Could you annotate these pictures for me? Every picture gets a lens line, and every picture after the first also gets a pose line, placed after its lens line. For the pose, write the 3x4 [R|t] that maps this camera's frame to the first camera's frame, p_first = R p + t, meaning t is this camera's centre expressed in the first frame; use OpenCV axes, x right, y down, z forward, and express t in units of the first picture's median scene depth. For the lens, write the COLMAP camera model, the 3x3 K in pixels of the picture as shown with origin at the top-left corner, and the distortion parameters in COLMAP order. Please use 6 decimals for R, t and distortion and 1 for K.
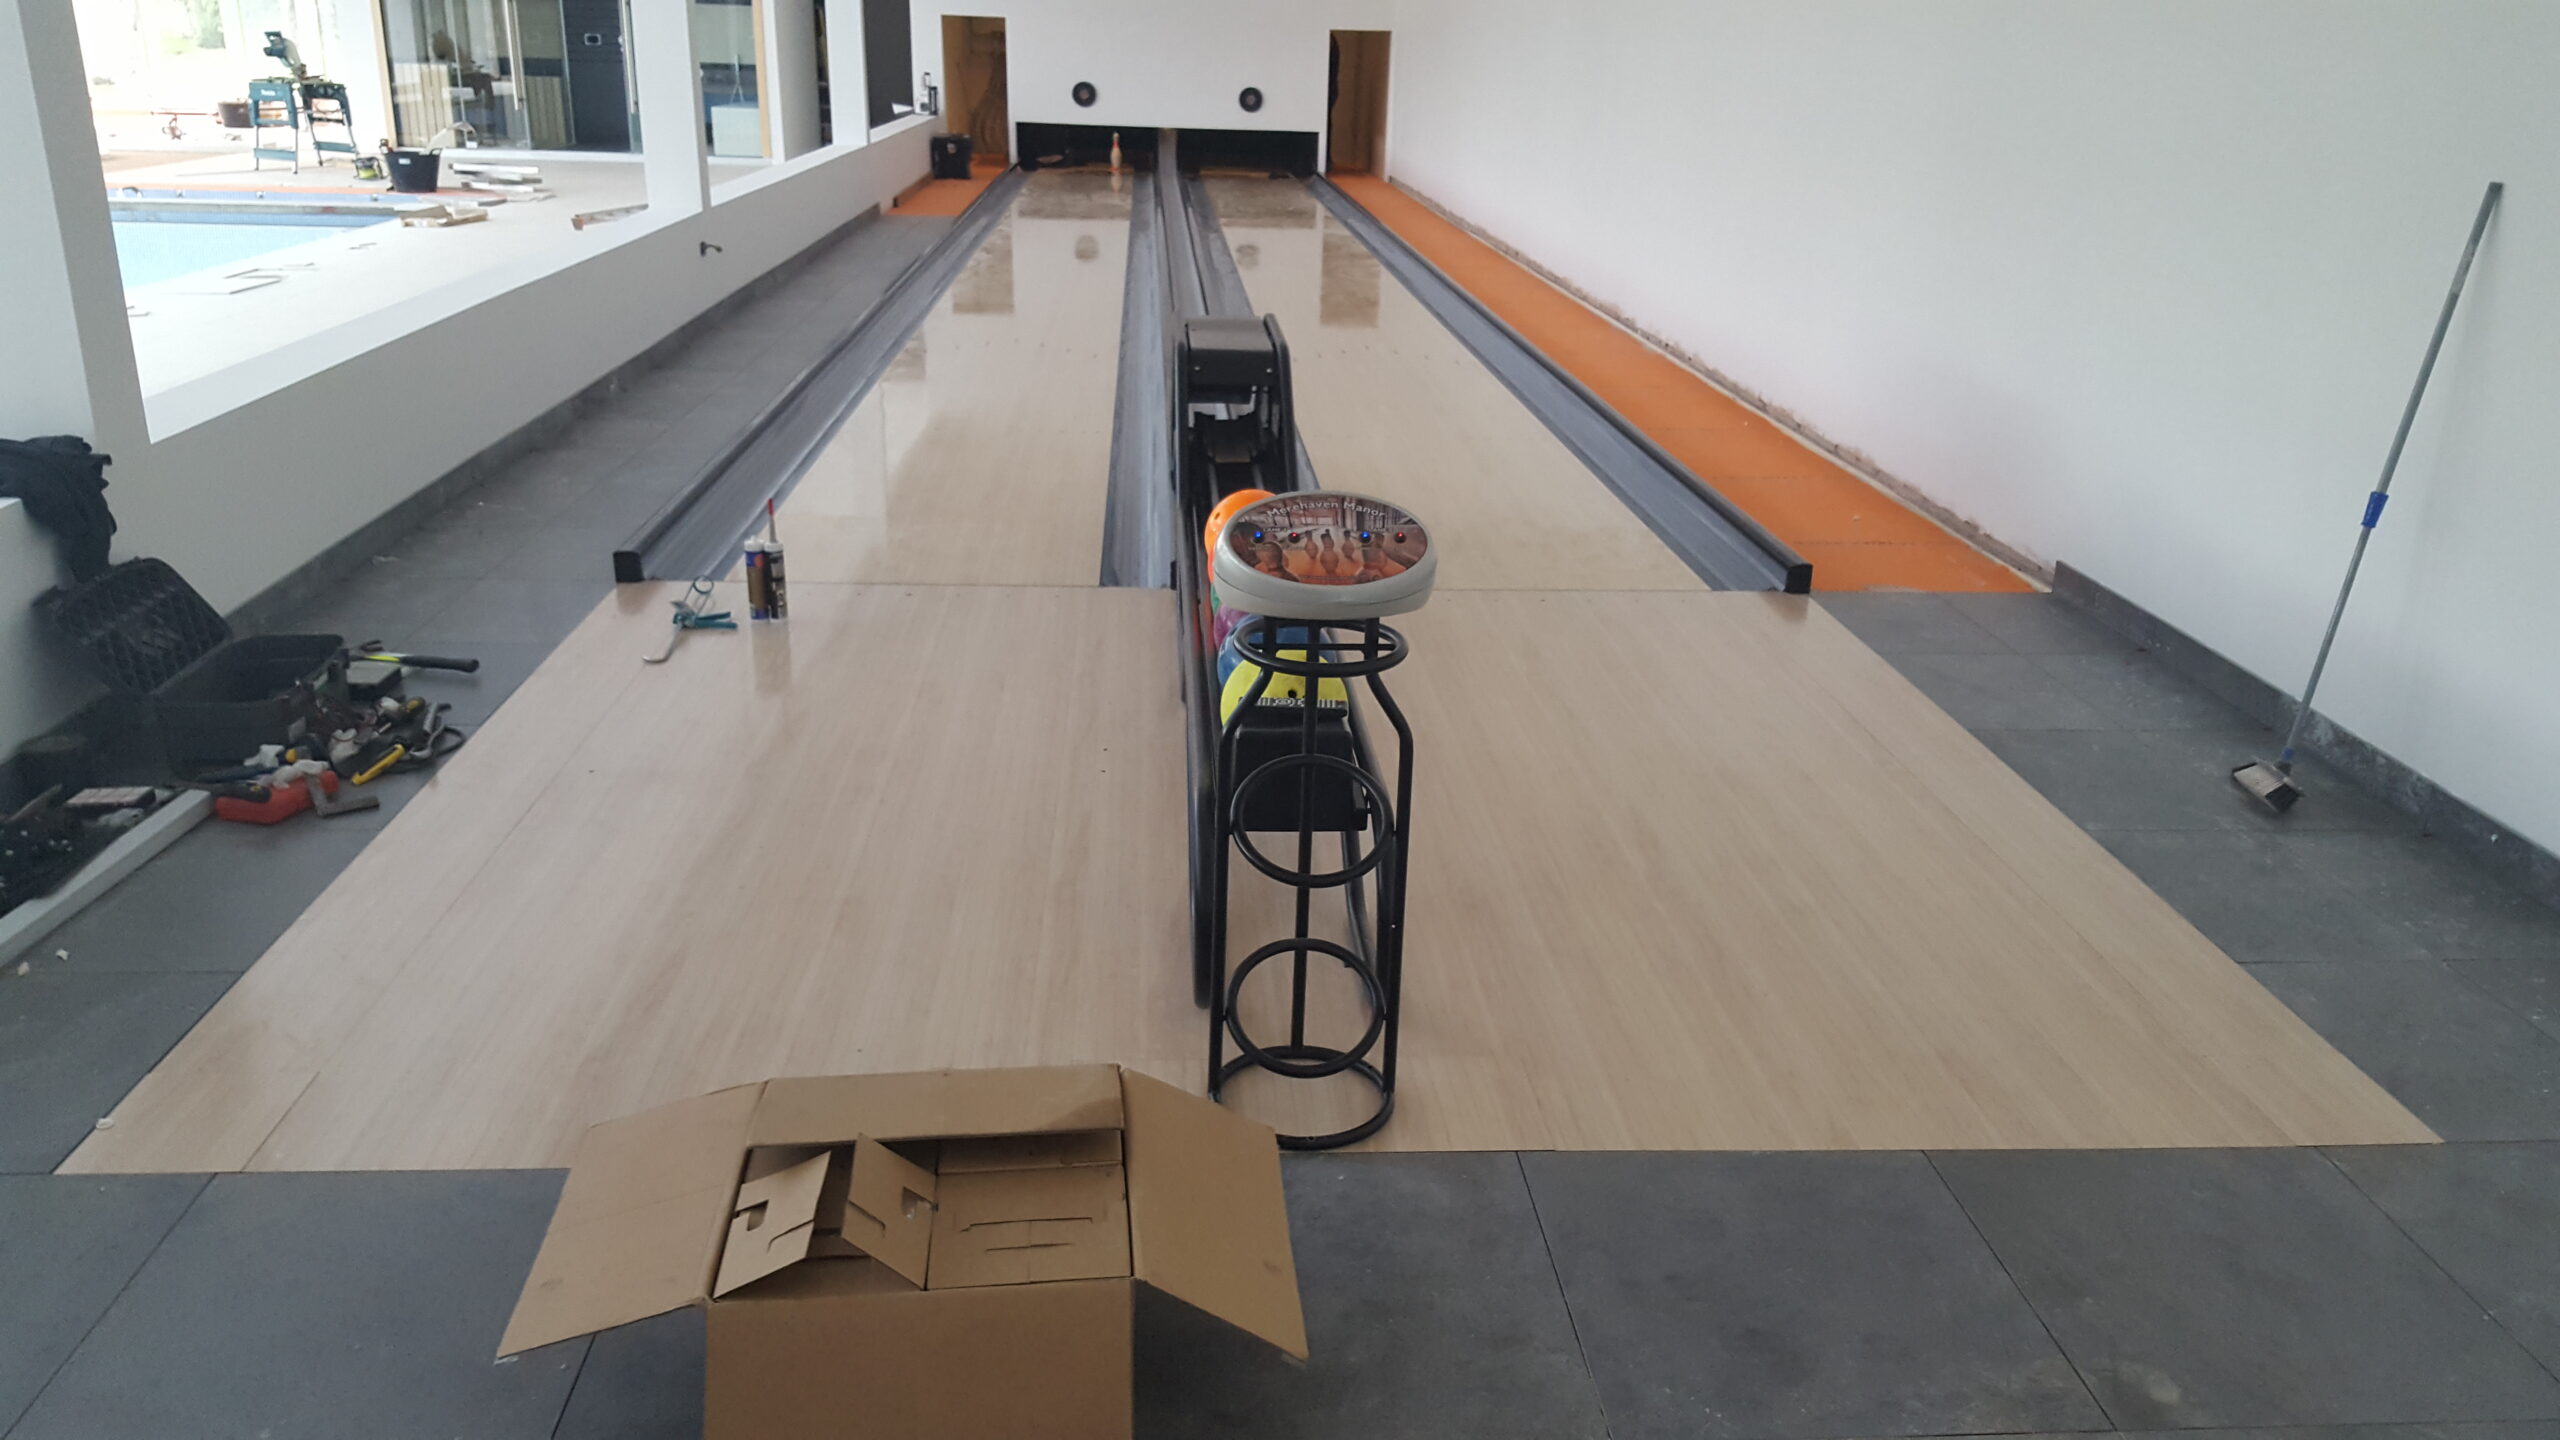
lens RADIAL K [[1895.7, 0, 1280.9], [0, 1895.7, 666.0], [0, 0, 1]] dist [0.102763, -0.190111]
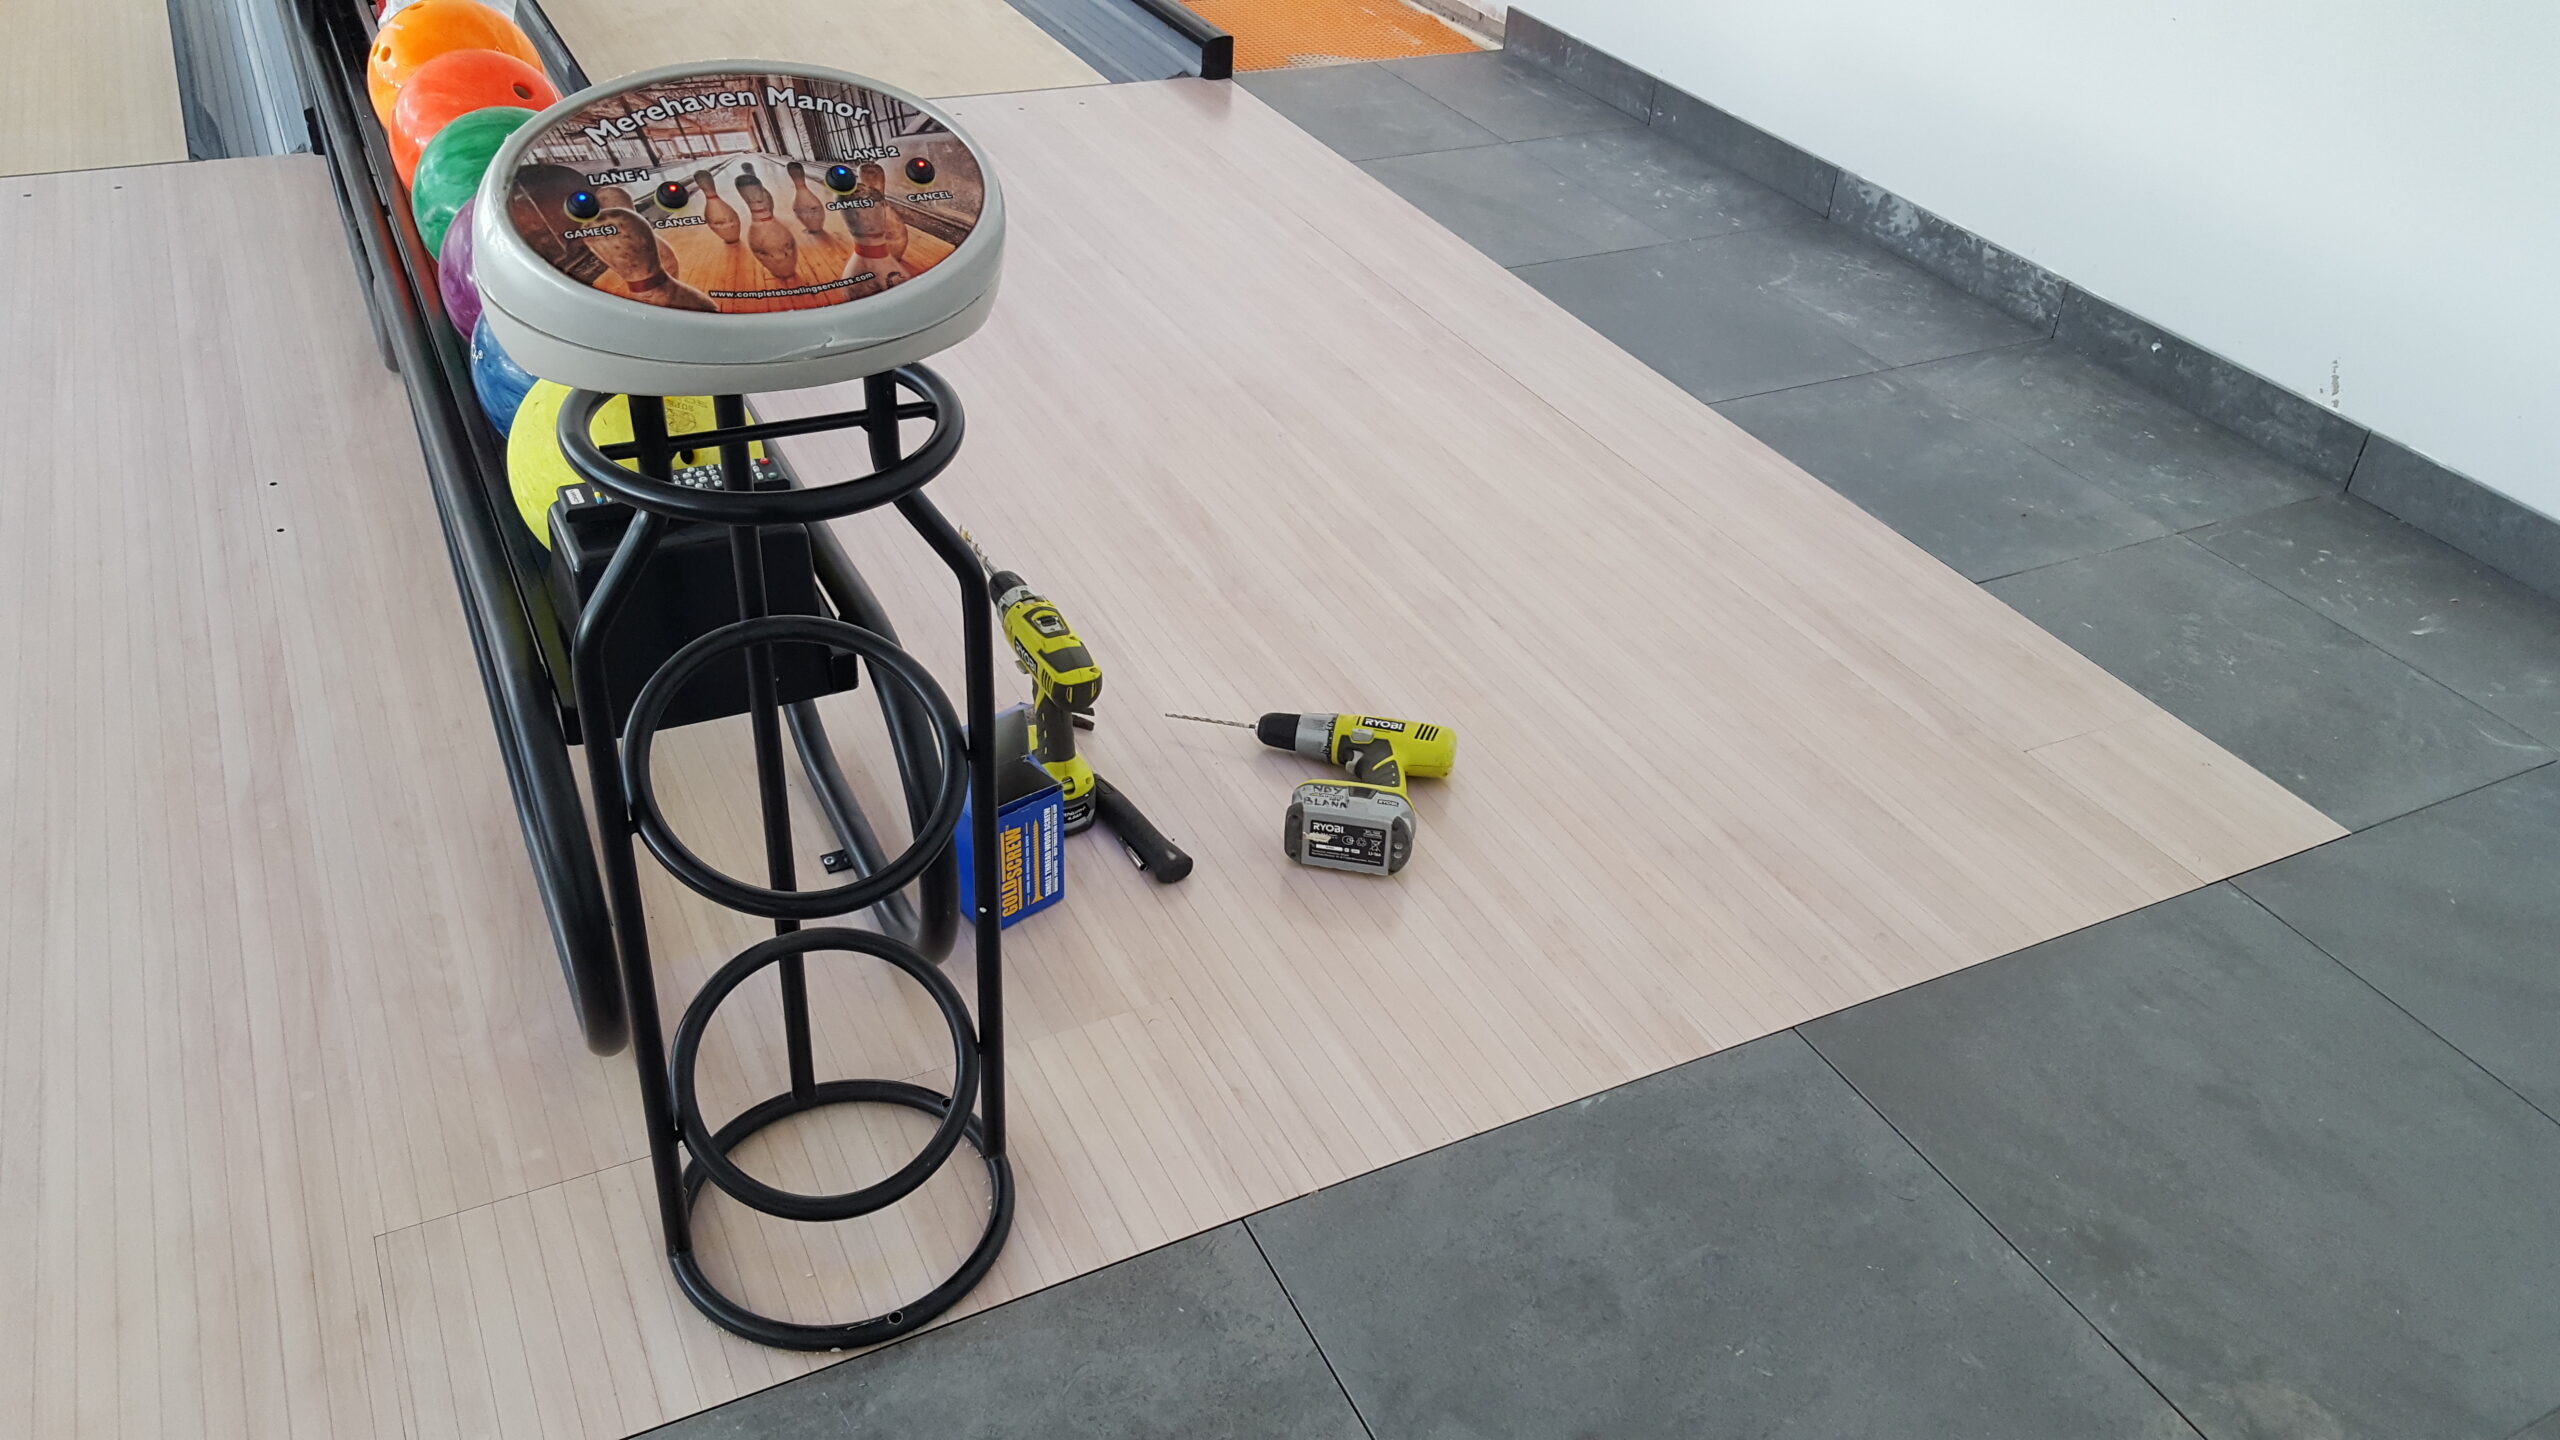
lens RADIAL K [[1858.3, 0, 1265.9], [0, 1858.3, 706.8], [0, 0, 1]] dist [0.129386, -0.200473]
pose [[0.919334, -0.199678, 0.339049, -0.034876], [0.087418, 0.943784, 0.318795, -0.078683], [-0.383645, -0.263440, 0.885108, 0.526413]]
